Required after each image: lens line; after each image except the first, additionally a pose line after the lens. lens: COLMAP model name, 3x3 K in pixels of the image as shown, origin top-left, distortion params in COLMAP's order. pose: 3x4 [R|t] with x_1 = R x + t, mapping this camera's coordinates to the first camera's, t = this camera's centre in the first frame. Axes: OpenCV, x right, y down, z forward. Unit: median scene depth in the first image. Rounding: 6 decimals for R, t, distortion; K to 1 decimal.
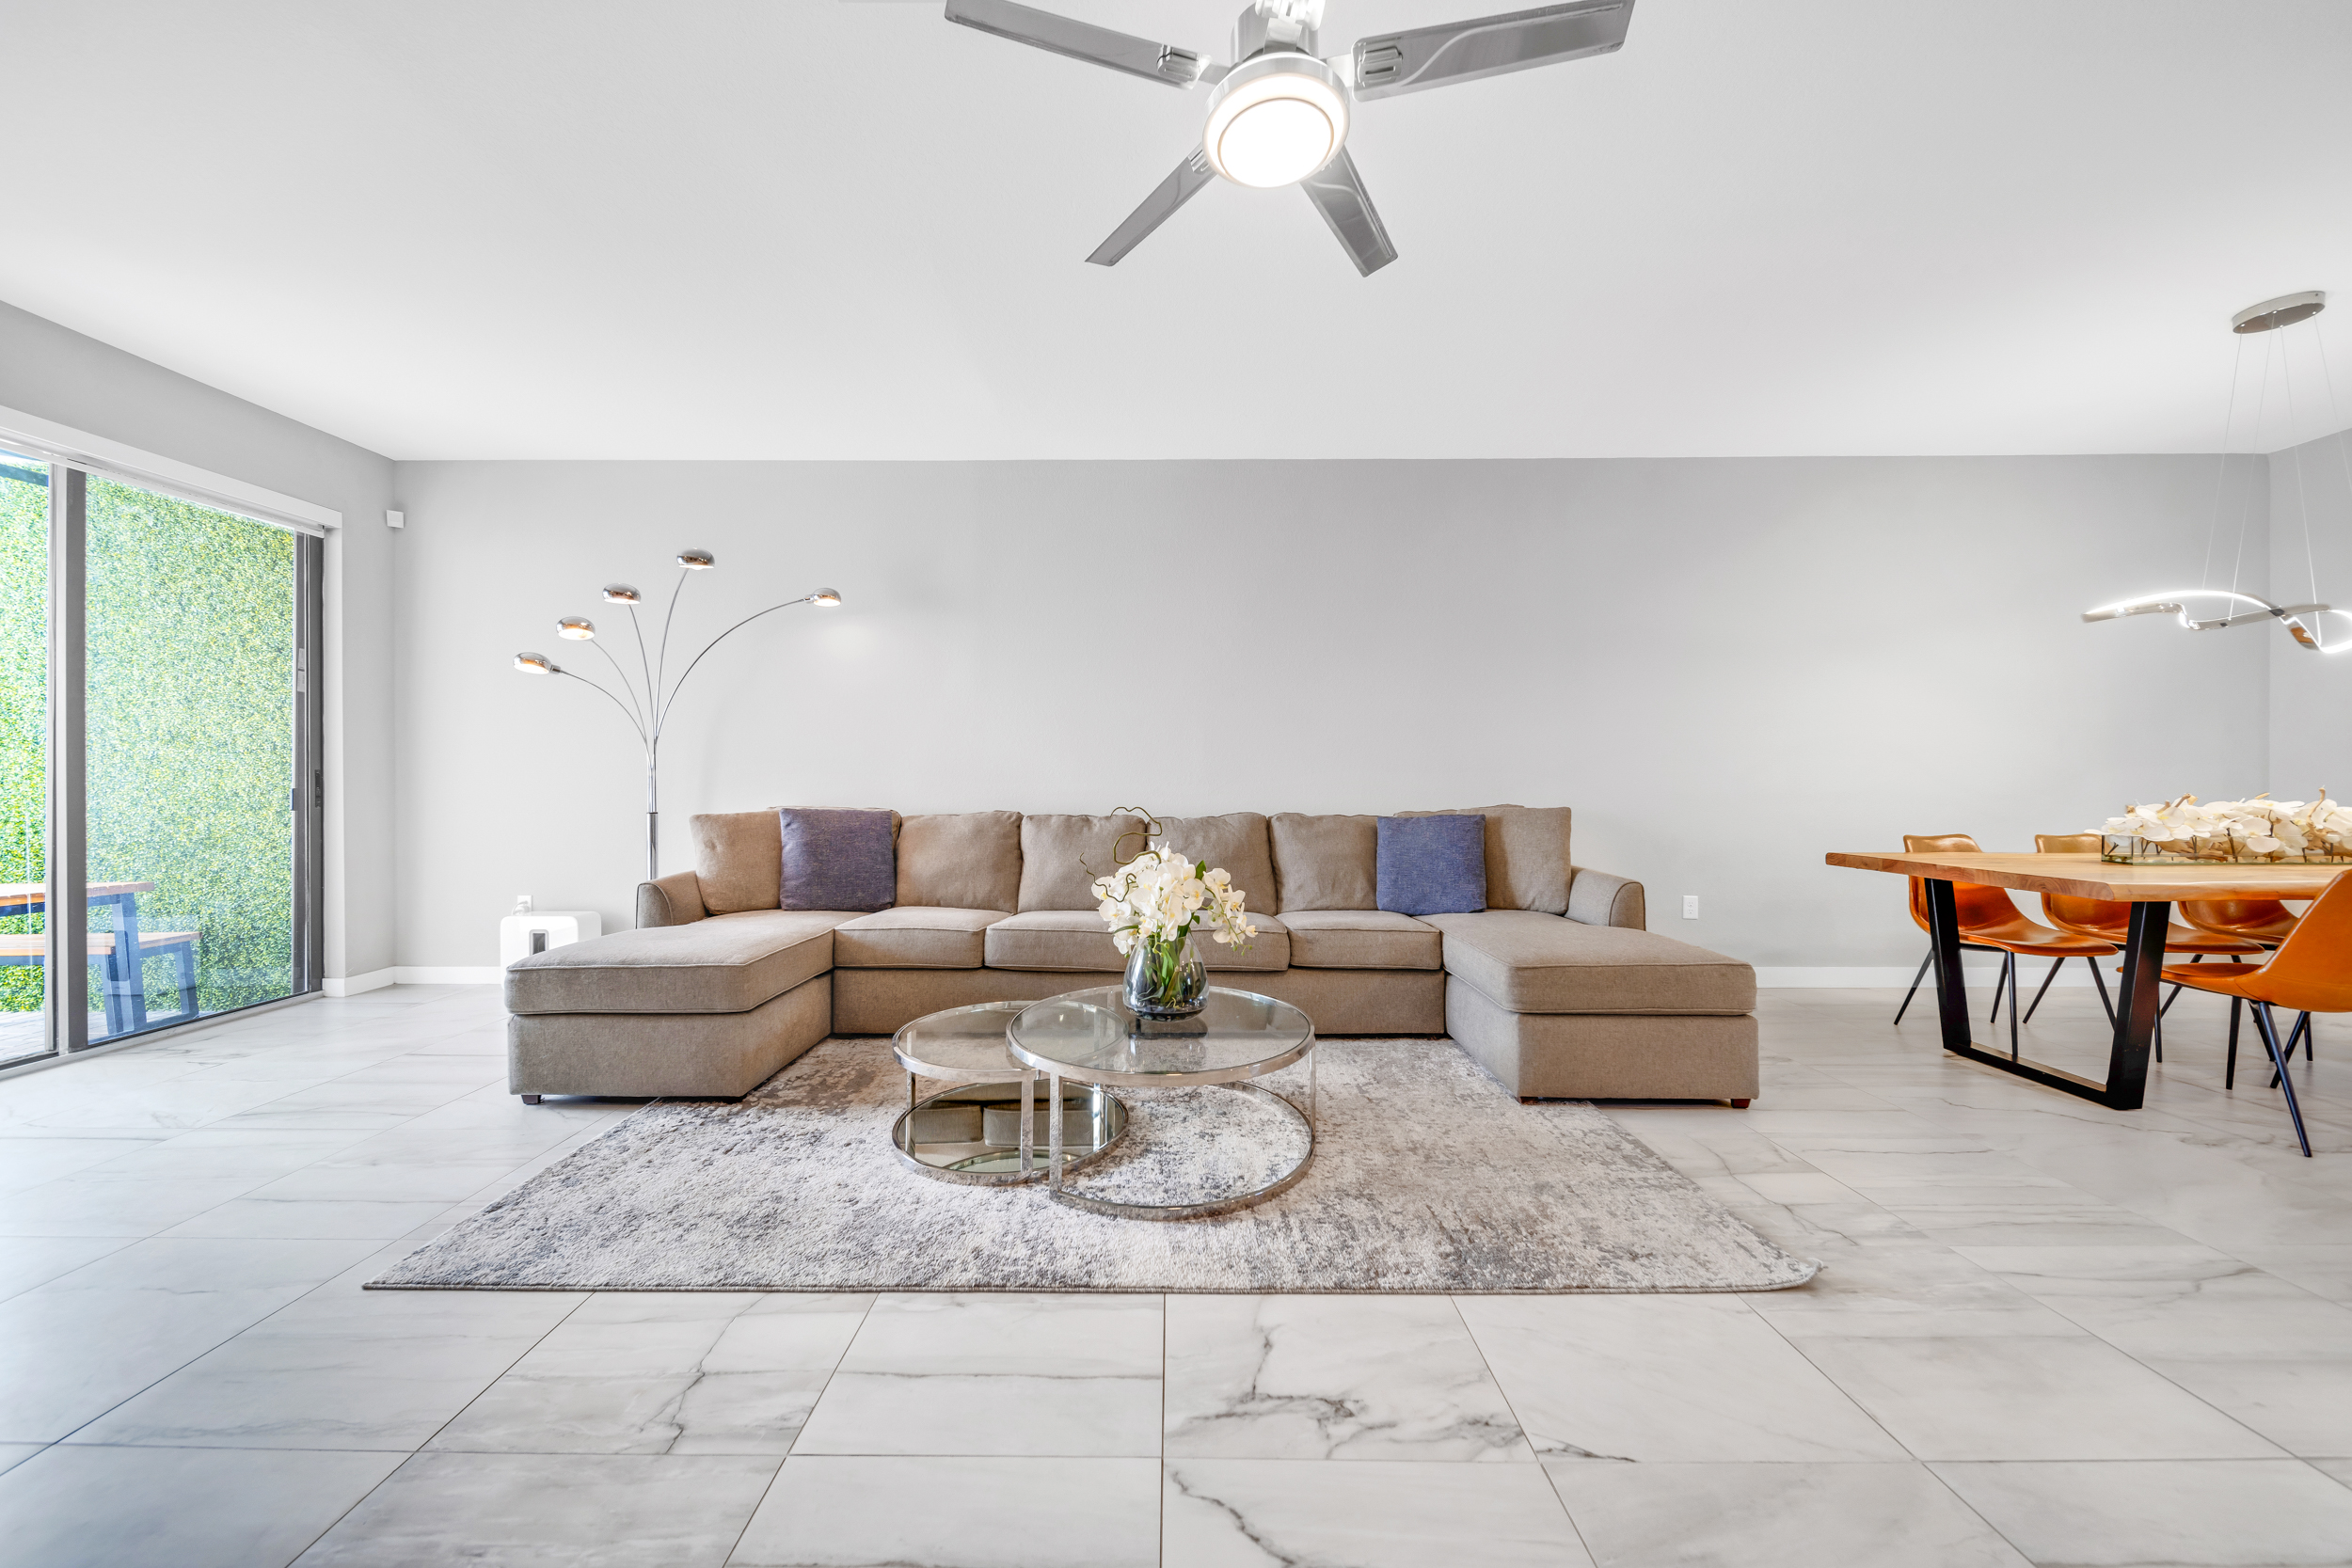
lens RADIAL K [[814.8, 0, 1161.8], [0, 814.8, 777.4], [0, 0, 1]] dist [0.007999, -0.003262]
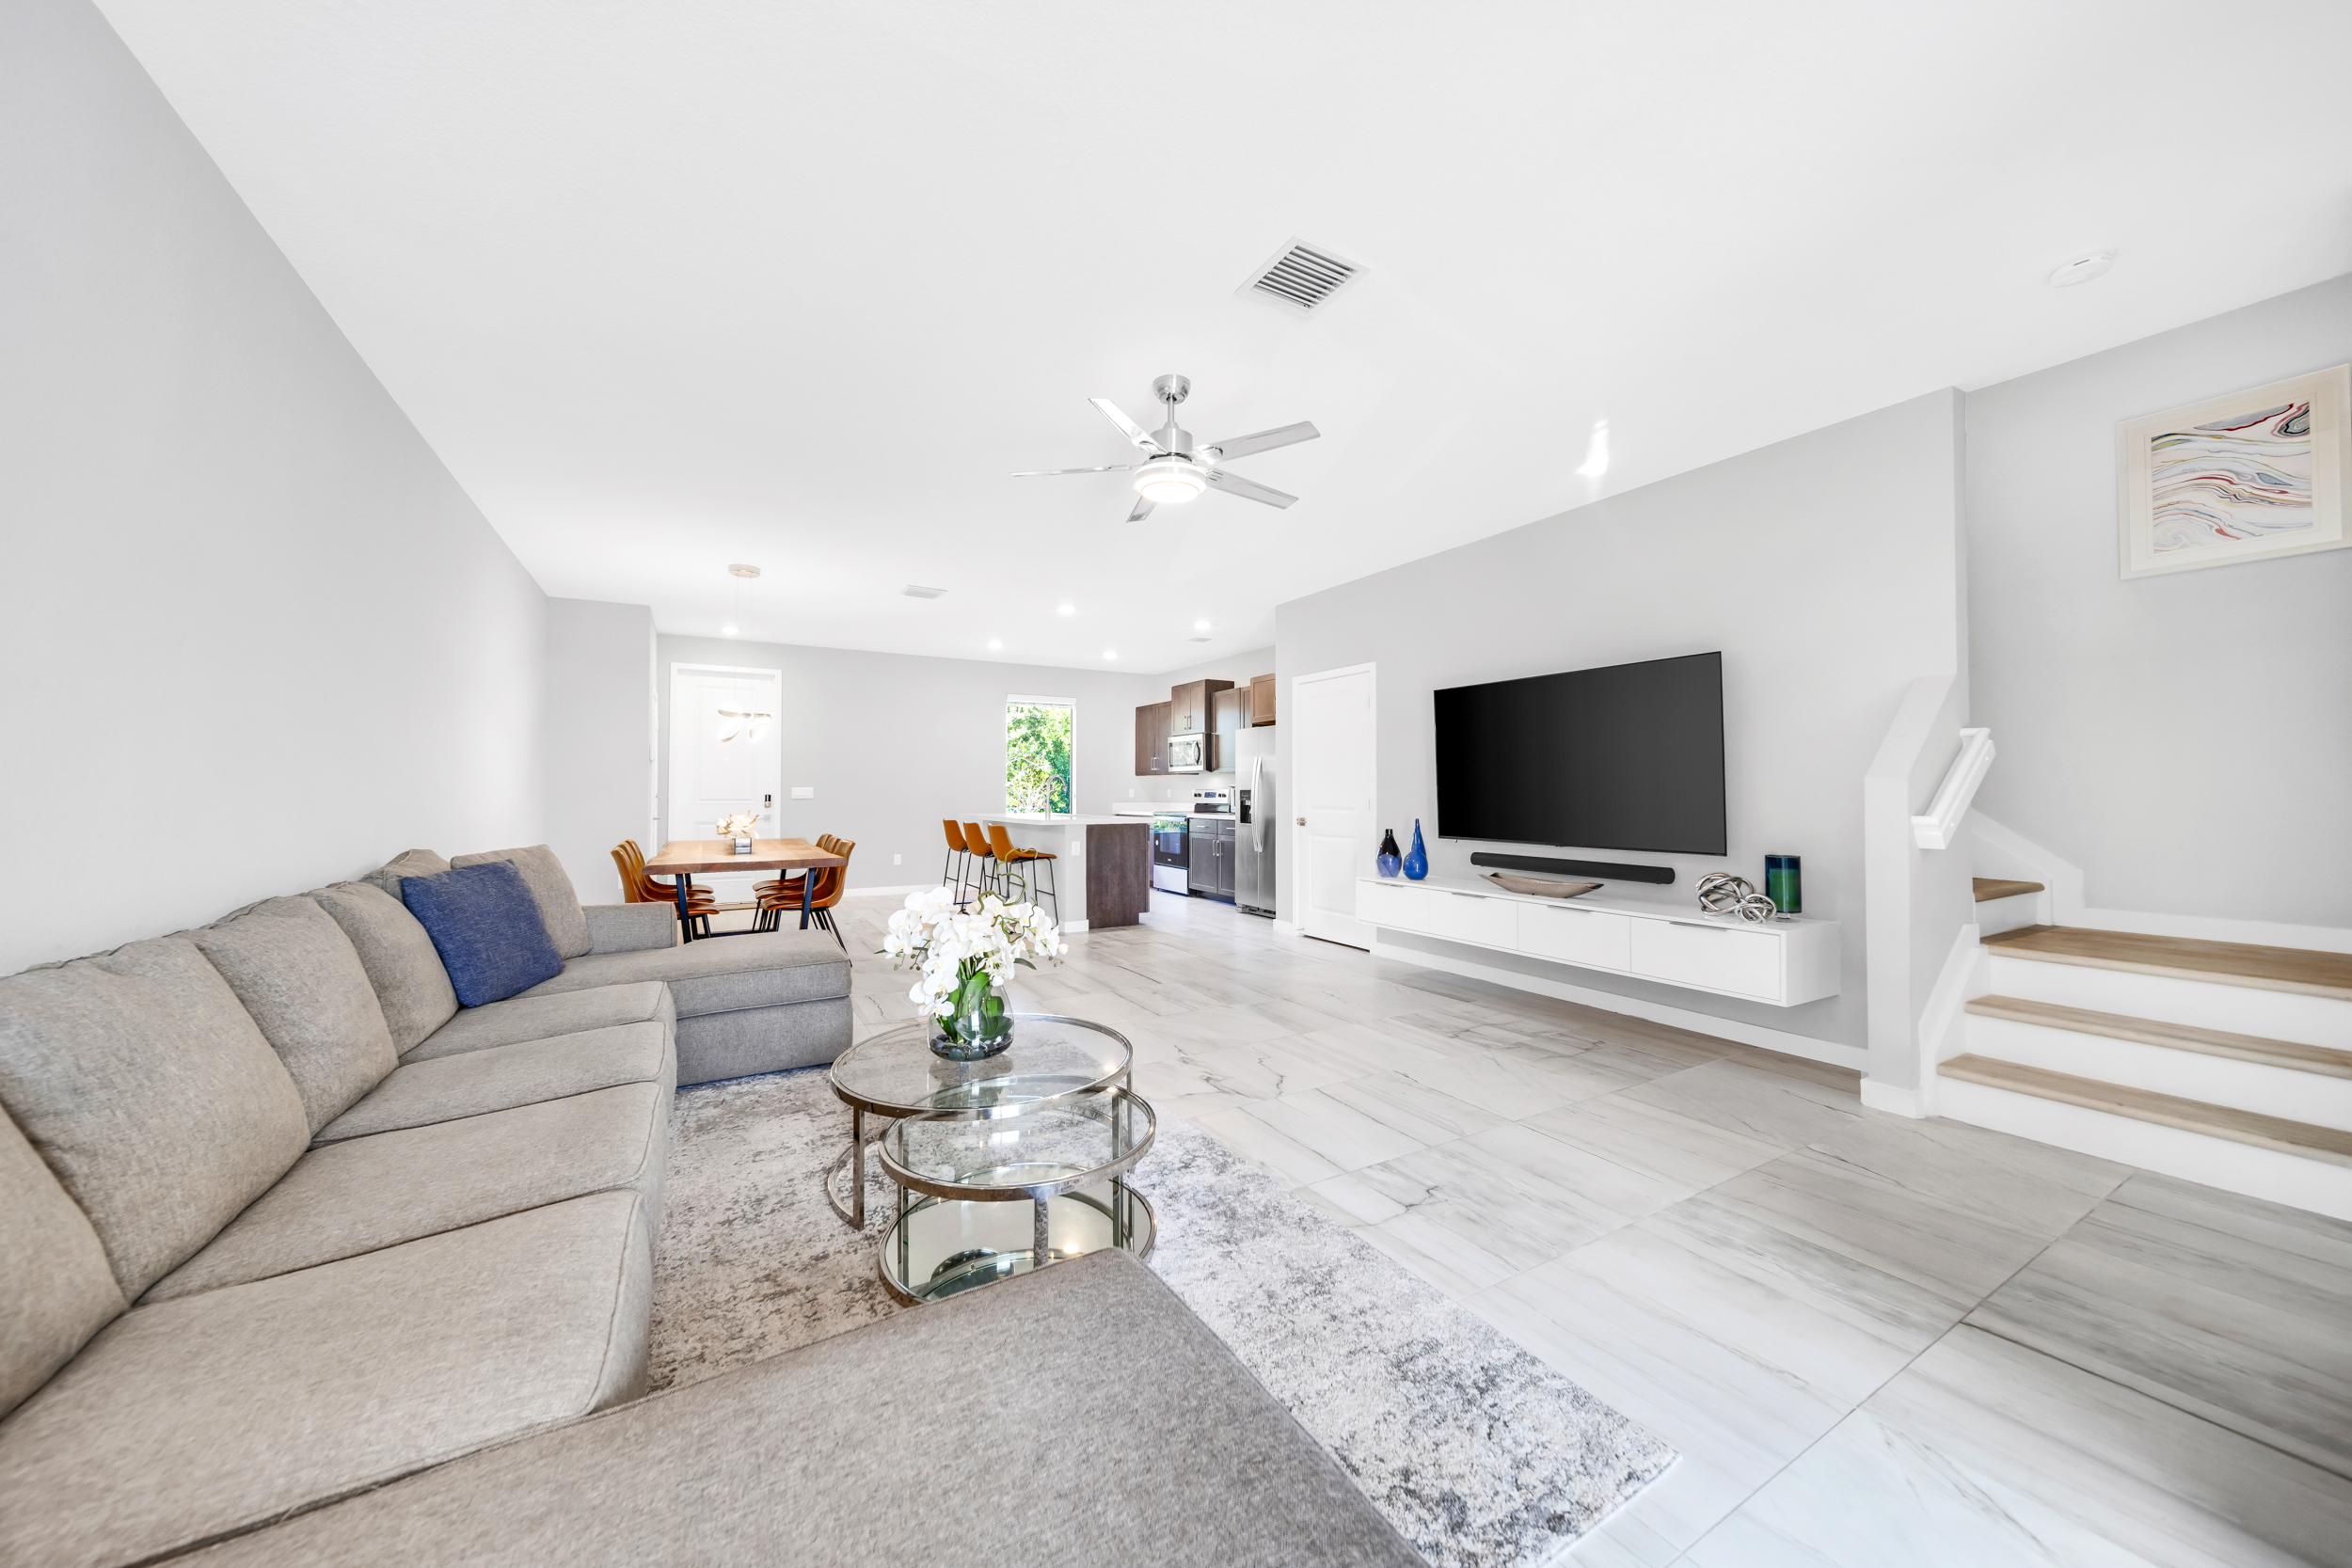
lens RADIAL K [[814.8, 0, 1164.2], [0, 814.8, 776.4], [0, 0, 1]] dist [0.007999, -0.003262]
pose [[-0.506037, 0.016920, 0.862346, -0.947901], [0.000726, 0.999816, -0.019191, -0.032977], [-0.862512, -0.009086, -0.505955, 1.237318]]
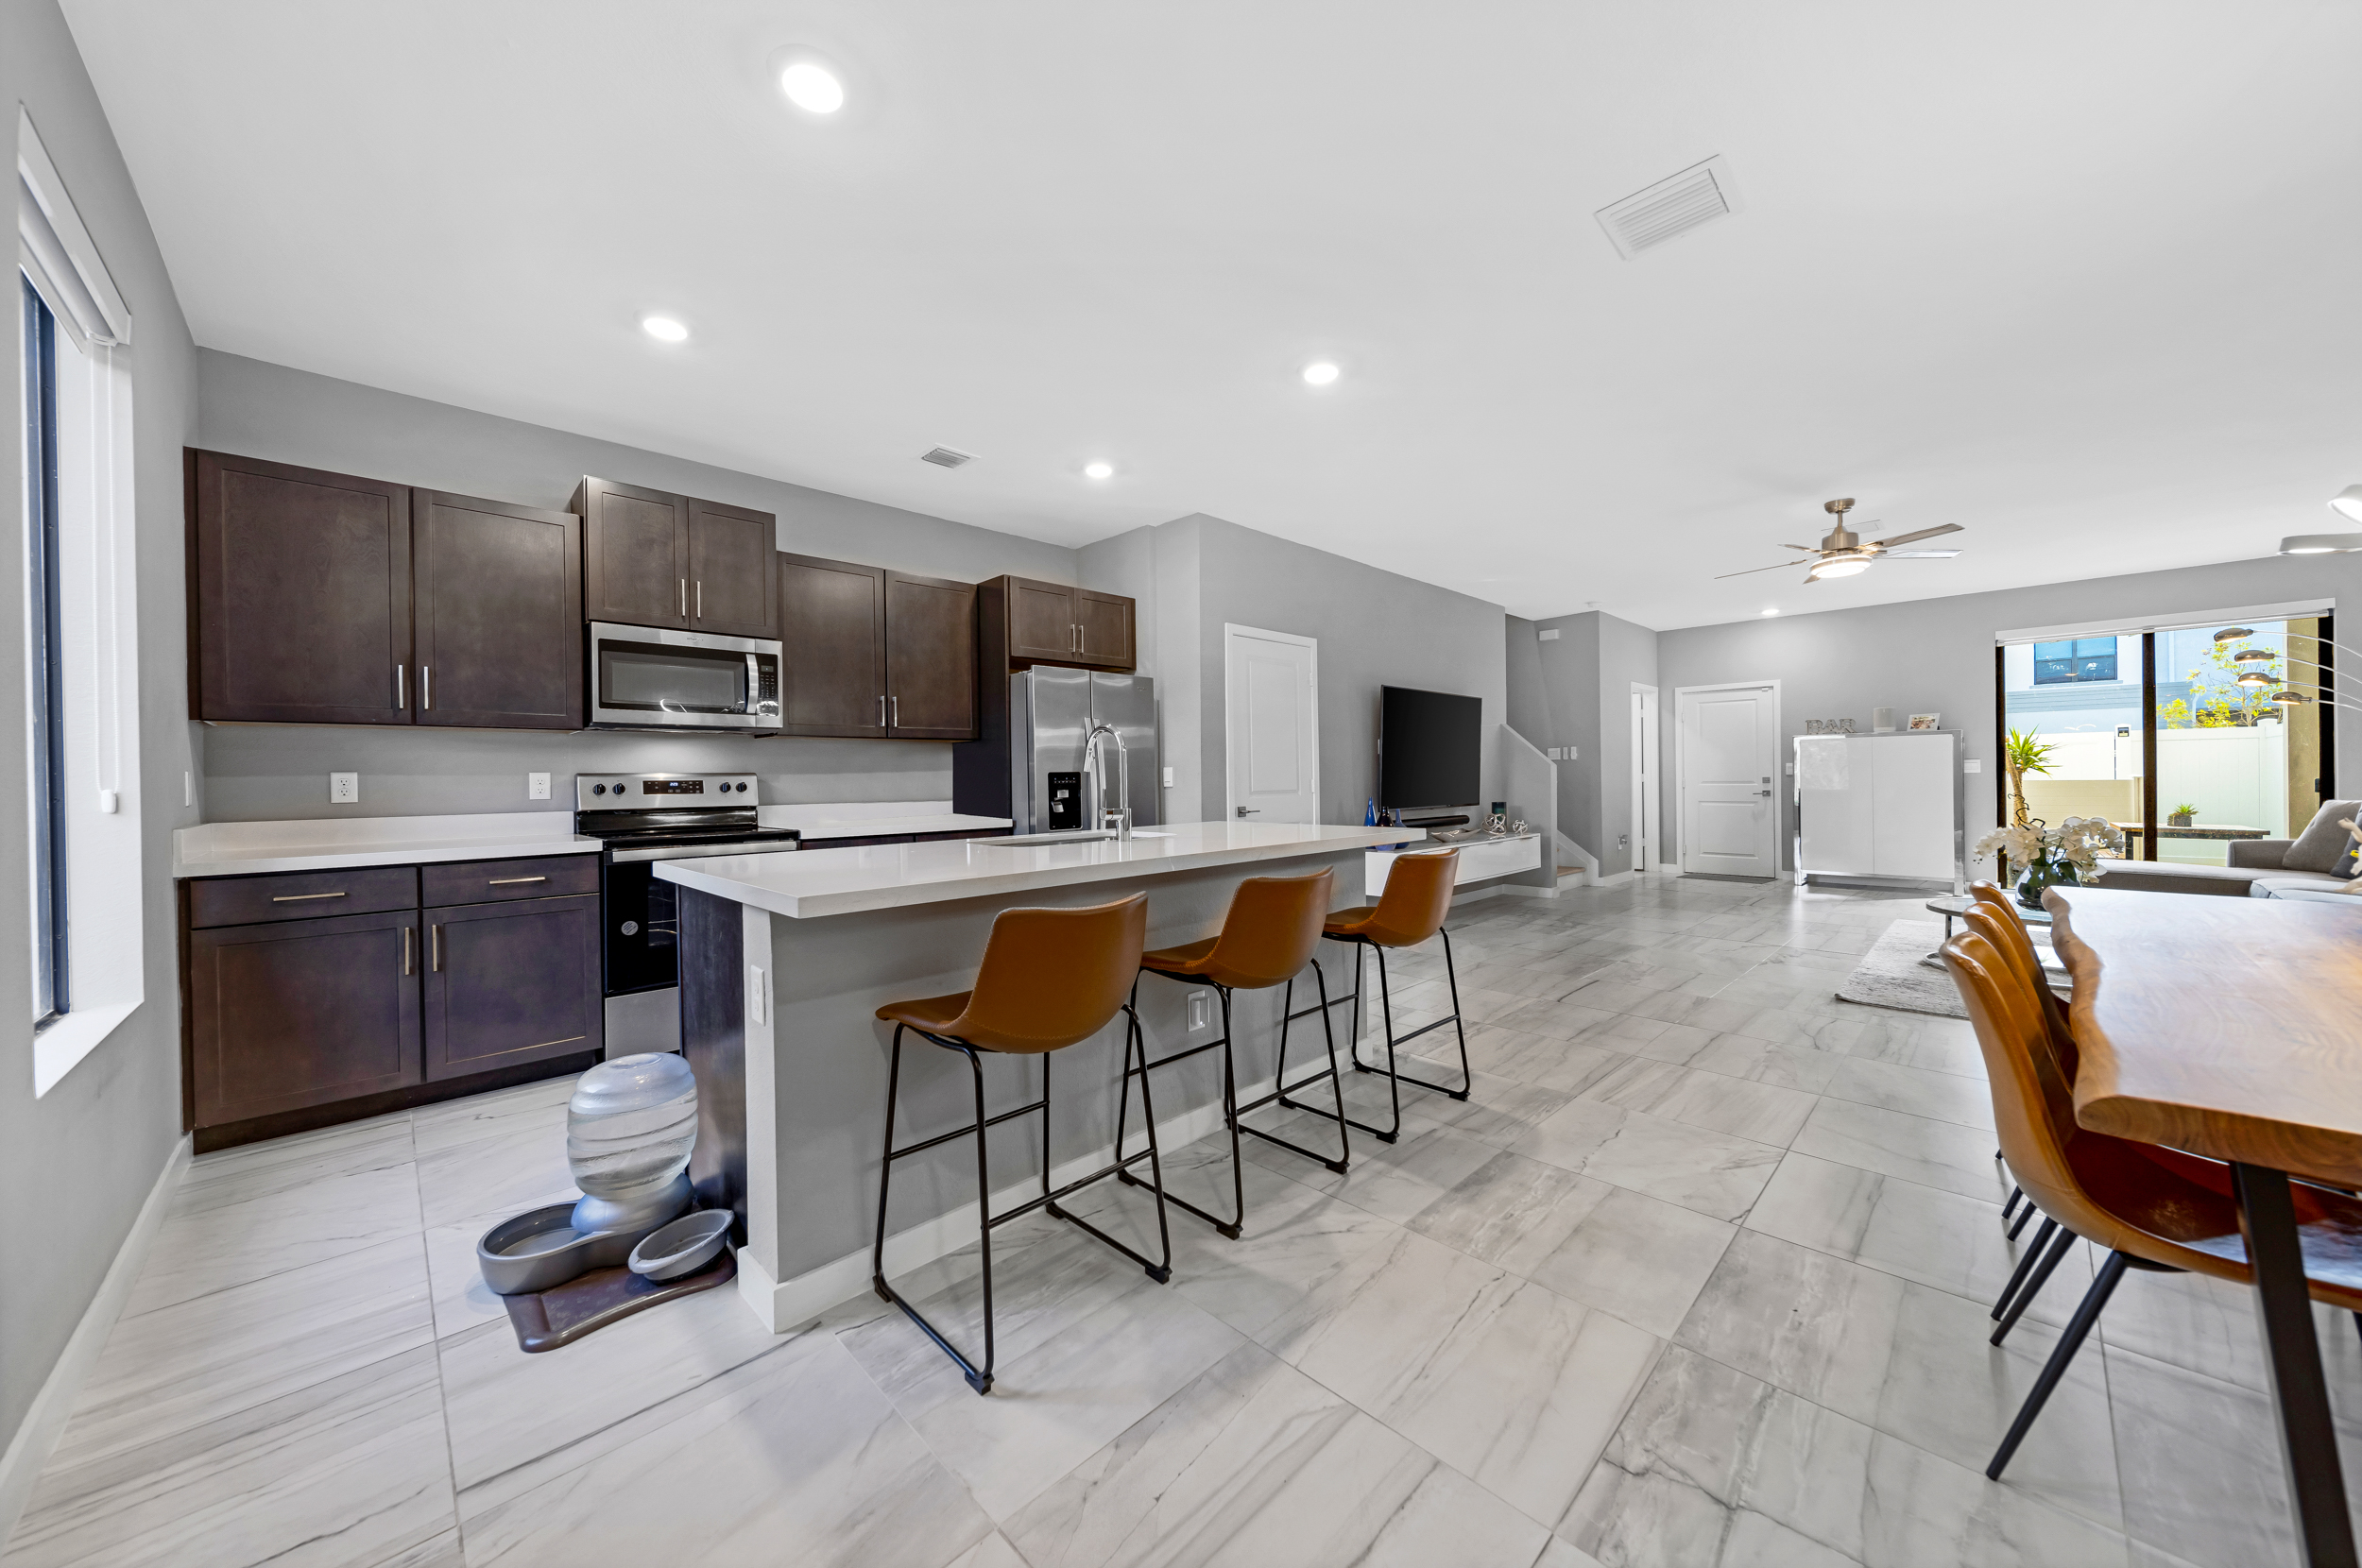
lens RADIAL K [[818.3, 0, 1155.6], [0, 818.3, 785.3], [0, 0, 1]] dist [0.007999, -0.003262]
pose [[-0.718711, 0.015720, -0.695131, 2.524526], [0.012546, 0.999875, 0.009640, -0.026743], [0.695195, -0.001793, -0.718819, 0.880628]]
